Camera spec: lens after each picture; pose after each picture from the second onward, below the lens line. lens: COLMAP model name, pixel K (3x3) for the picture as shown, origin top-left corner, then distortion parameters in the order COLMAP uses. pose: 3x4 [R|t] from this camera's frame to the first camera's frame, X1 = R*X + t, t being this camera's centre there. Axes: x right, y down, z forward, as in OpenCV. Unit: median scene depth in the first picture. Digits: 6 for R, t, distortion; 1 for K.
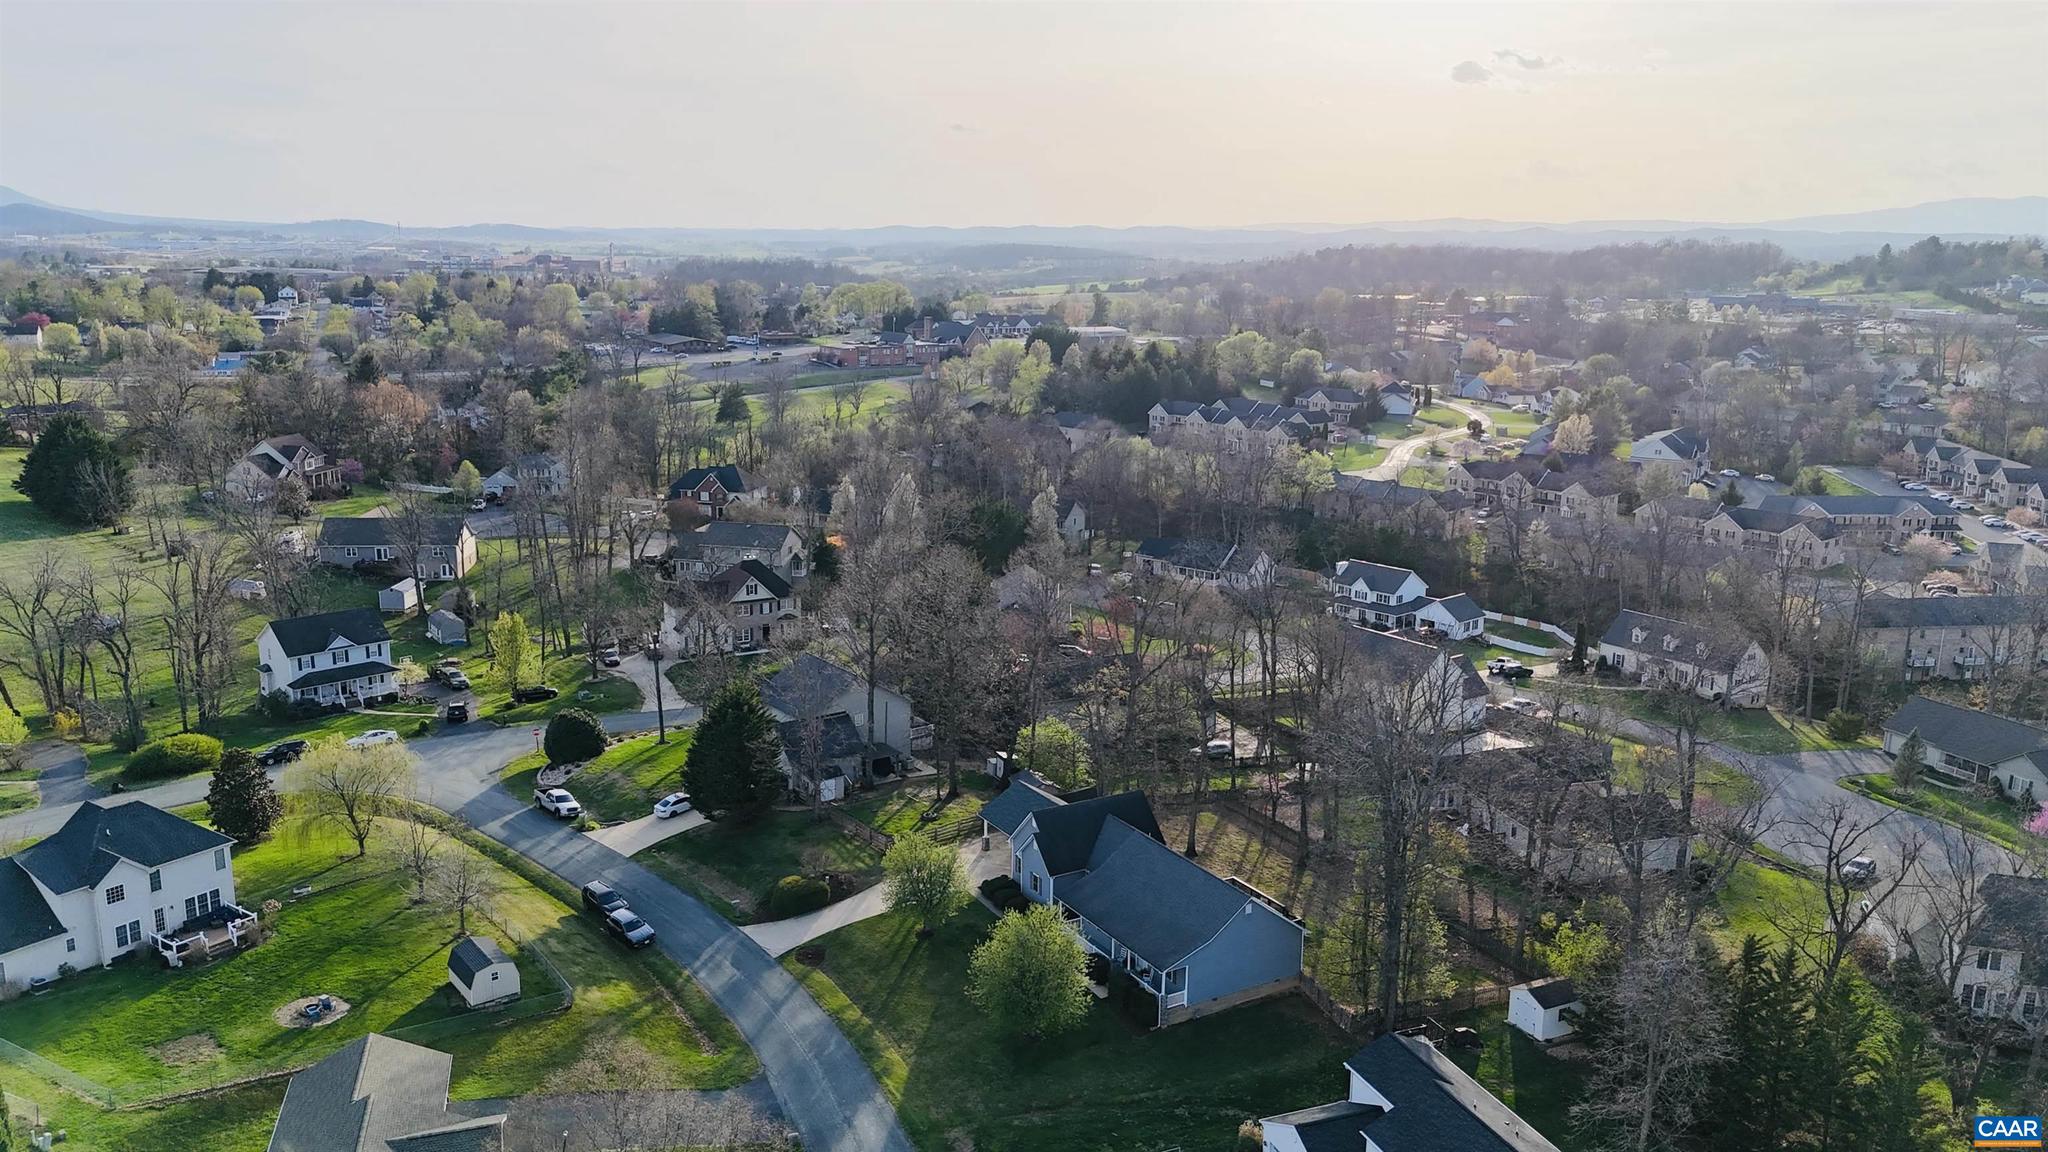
lens RADIAL K [[1514.8, 0, 1024.0], [0, 1514.8, 576.0], [0, 0, 1]] dist [0.084094, -0.103352]
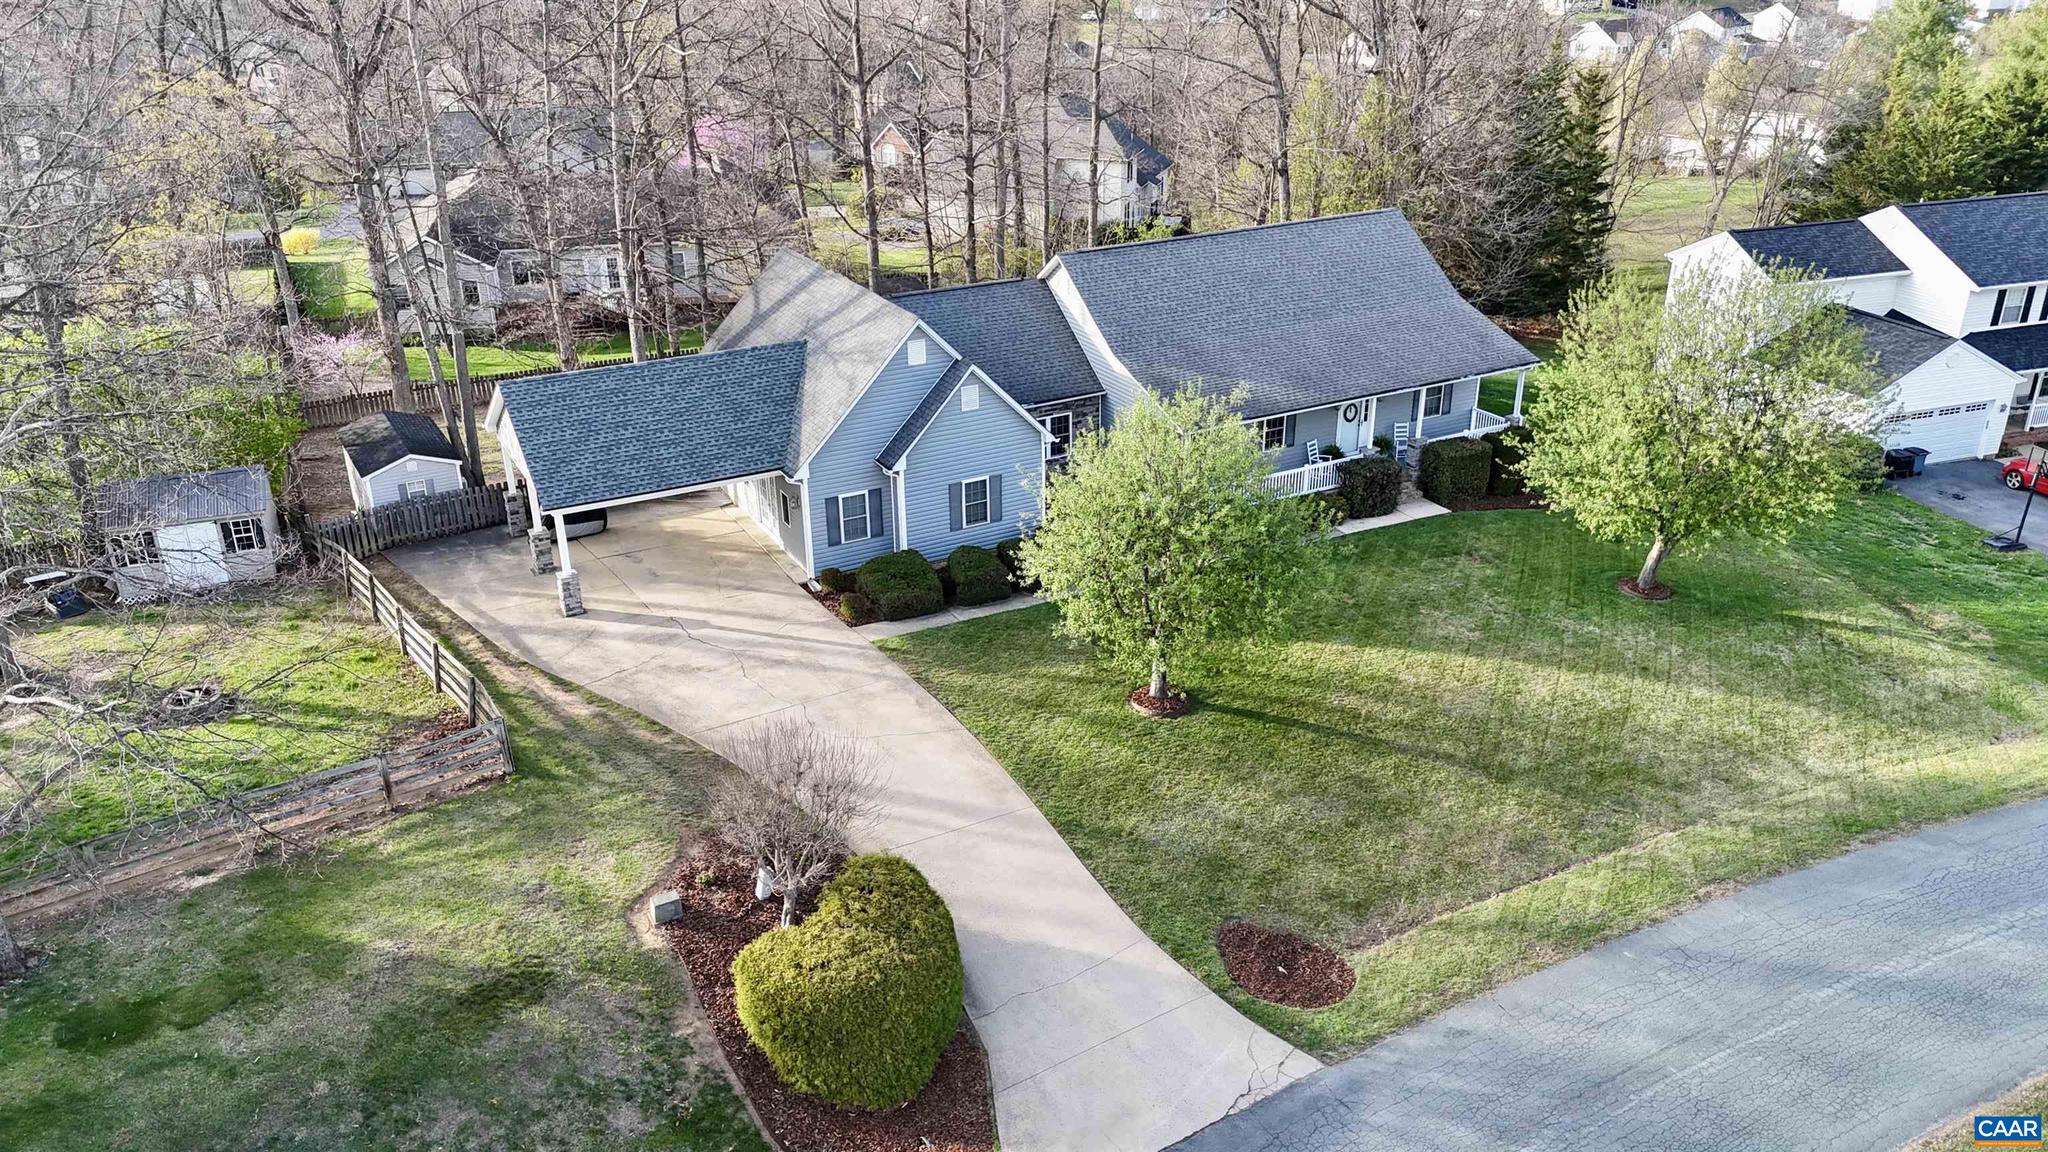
lens RADIAL K [[1514.8, 0, 1024.0], [0, 1514.8, 576.0], [0, 0, 1]] dist [0.084094, -0.103352]
pose [[0.026672, -0.403697, 0.914504, -0.276480], [0.222269, 0.894324, 0.388306, 0.069109], [-0.974621, 0.192909, 0.113583, 0.805515]]
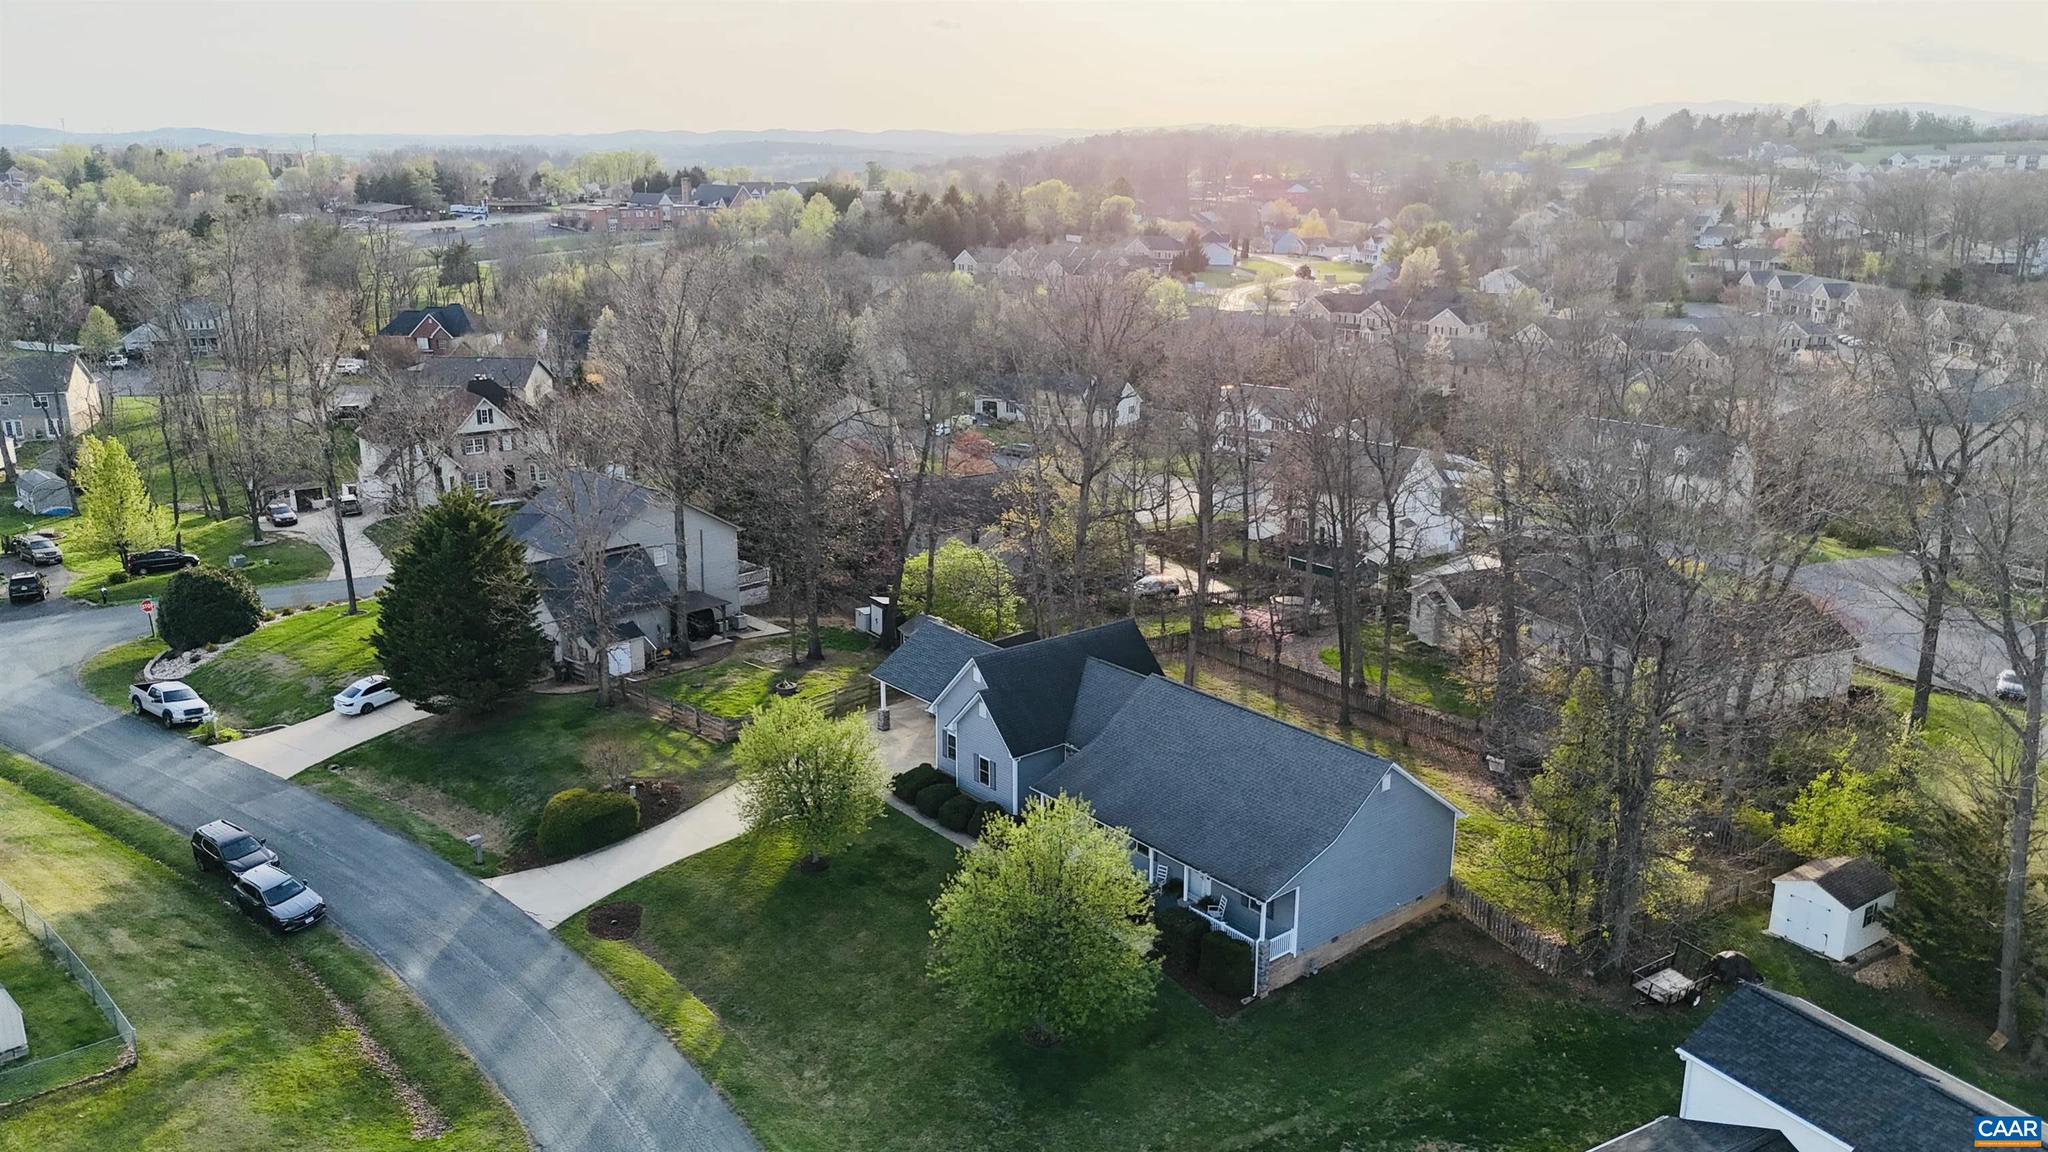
lens RADIAL K [[1514.8, 0, 1024.0], [0, 1514.8, 576.0], [0, 0, 1]] dist [0.084094, -0.103352]
pose [[0.987586, -0.048806, 0.149303, -0.054311], [0.040485, 0.997479, 0.058274, 0.074801], [-0.151771, -0.051507, 0.987073, 0.335537]]
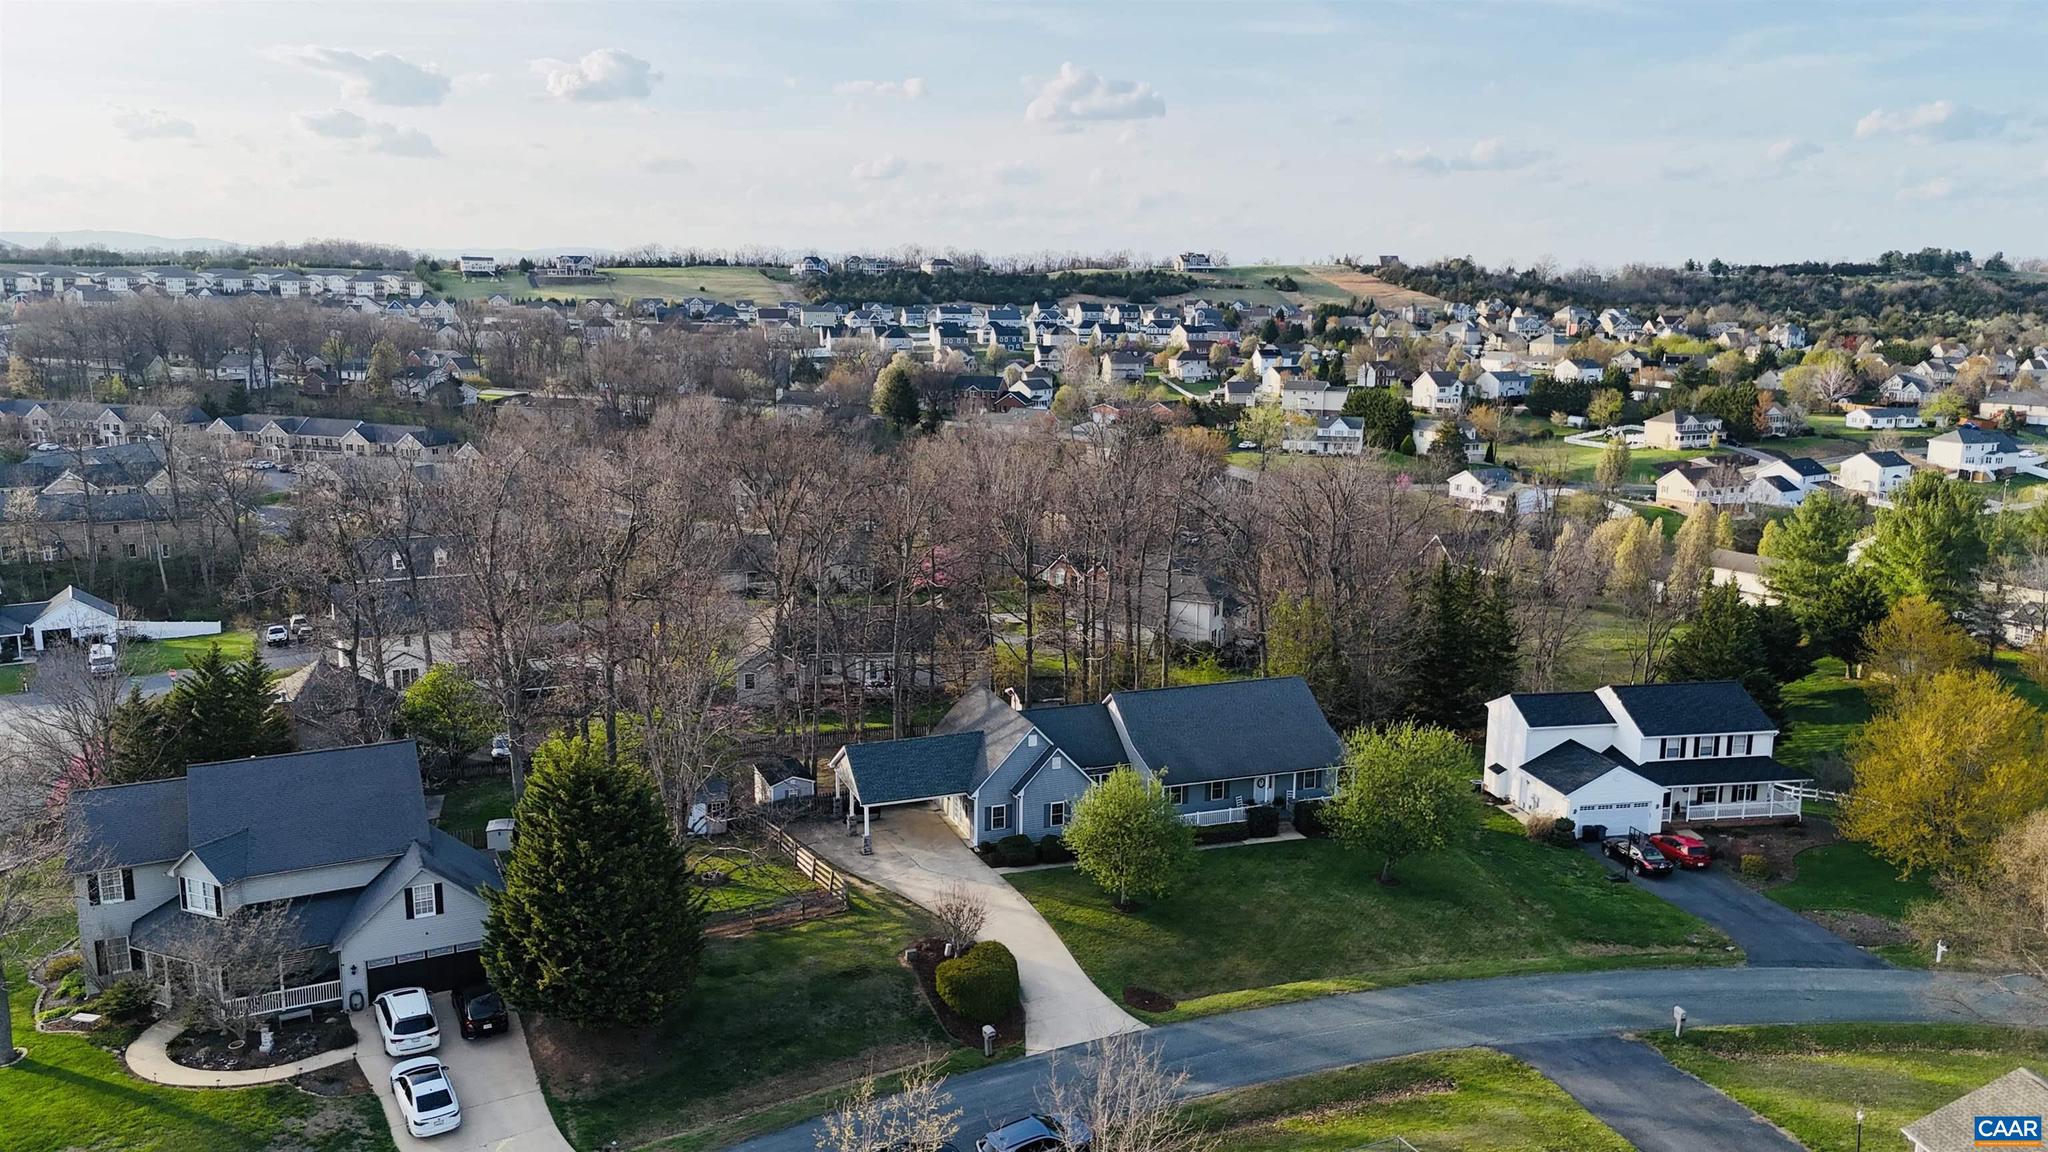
lens RADIAL K [[1514.8, 0, 1024.0], [0, 1514.8, 576.0], [0, 0, 1]] dist [0.084094, -0.103352]
pose [[0.157373, -0.181120, 0.970788, -0.586013], [0.200171, 0.968482, 0.148240, -0.019647], [-0.967040, 0.170994, 0.188668, 0.724841]]
